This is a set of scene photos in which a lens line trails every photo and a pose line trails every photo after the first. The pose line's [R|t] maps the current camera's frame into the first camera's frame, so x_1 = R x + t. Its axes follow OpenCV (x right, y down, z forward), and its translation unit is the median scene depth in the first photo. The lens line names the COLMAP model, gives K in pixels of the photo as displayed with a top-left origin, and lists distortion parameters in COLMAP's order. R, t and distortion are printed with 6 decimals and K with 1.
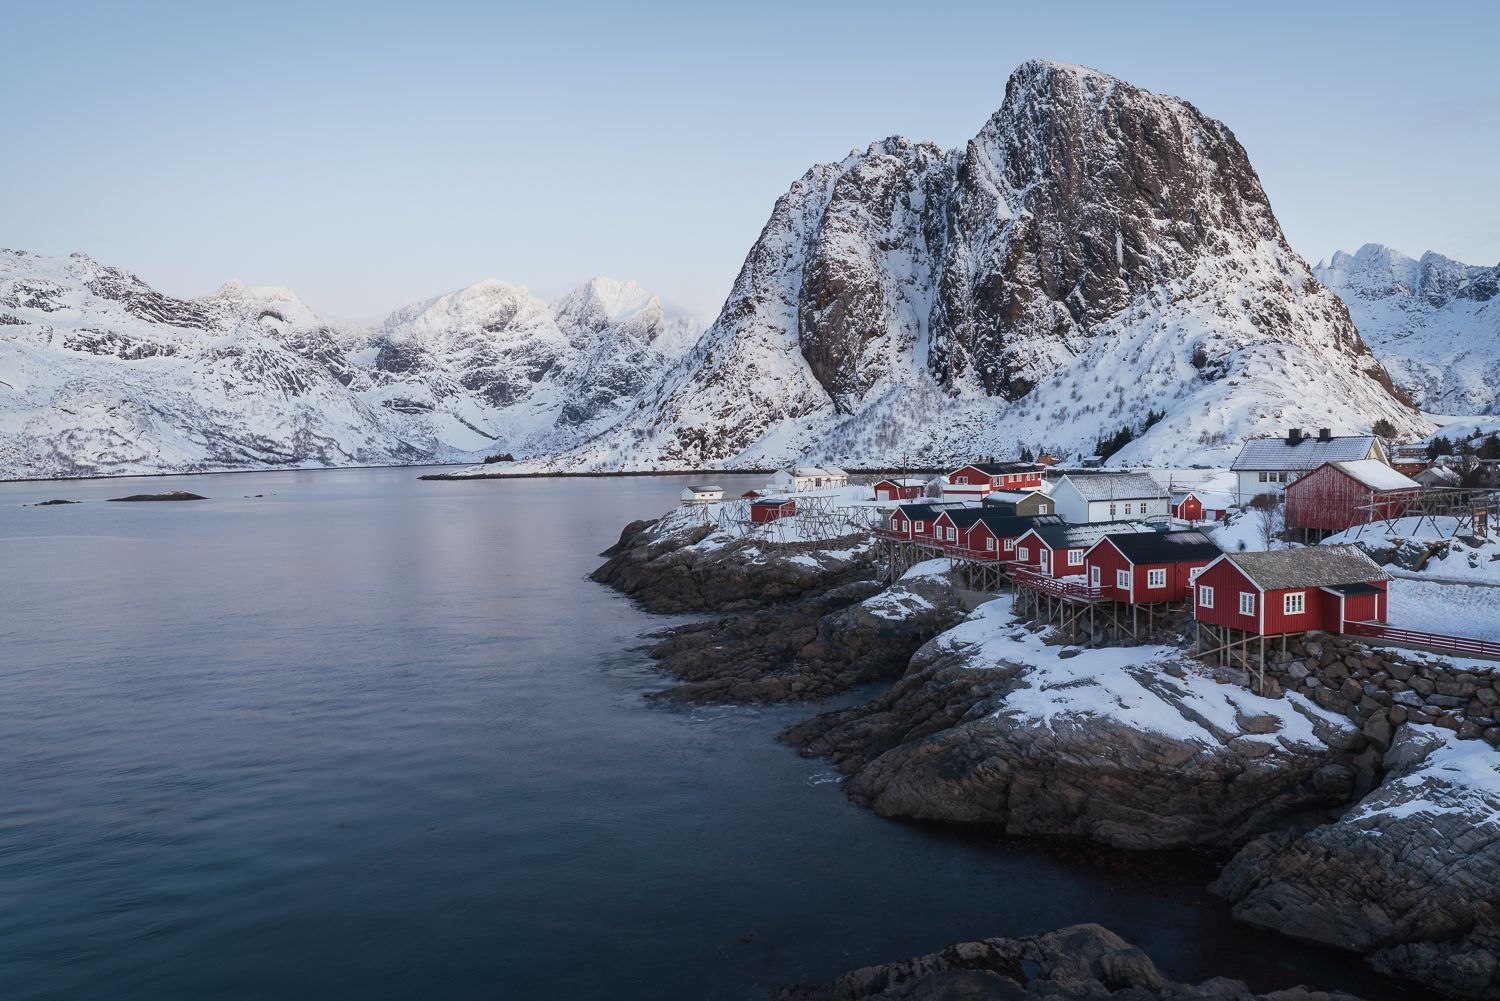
lens RADIAL K [[940.1, 0, 750.0], [0, 940.1, 500.5], [0, 0, 1]] dist [0.003645, 0.000569]
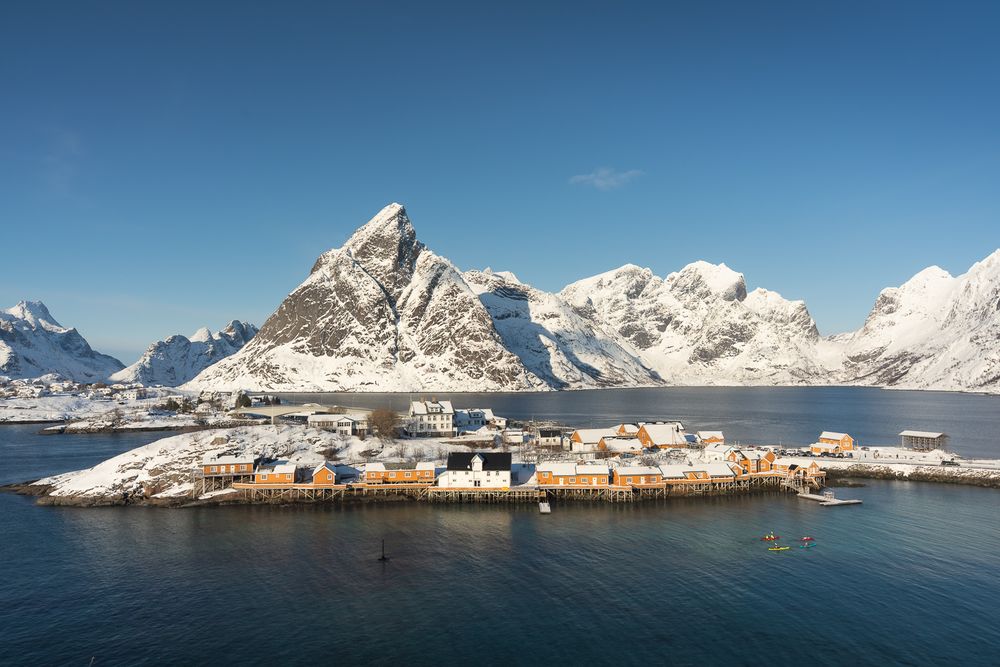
lens RADIAL K [[691.1, 0, 500.0], [0, 691.1, 333.5], [0, 0, 1]] dist [-0.001259, 0.000231]
pose [[0.972510, 0.006211, -0.232777, -0.359849], [-0.033507, 0.992974, -0.113491, 0.014450], [0.230437, 0.118171, 0.965885, -0.182442]]
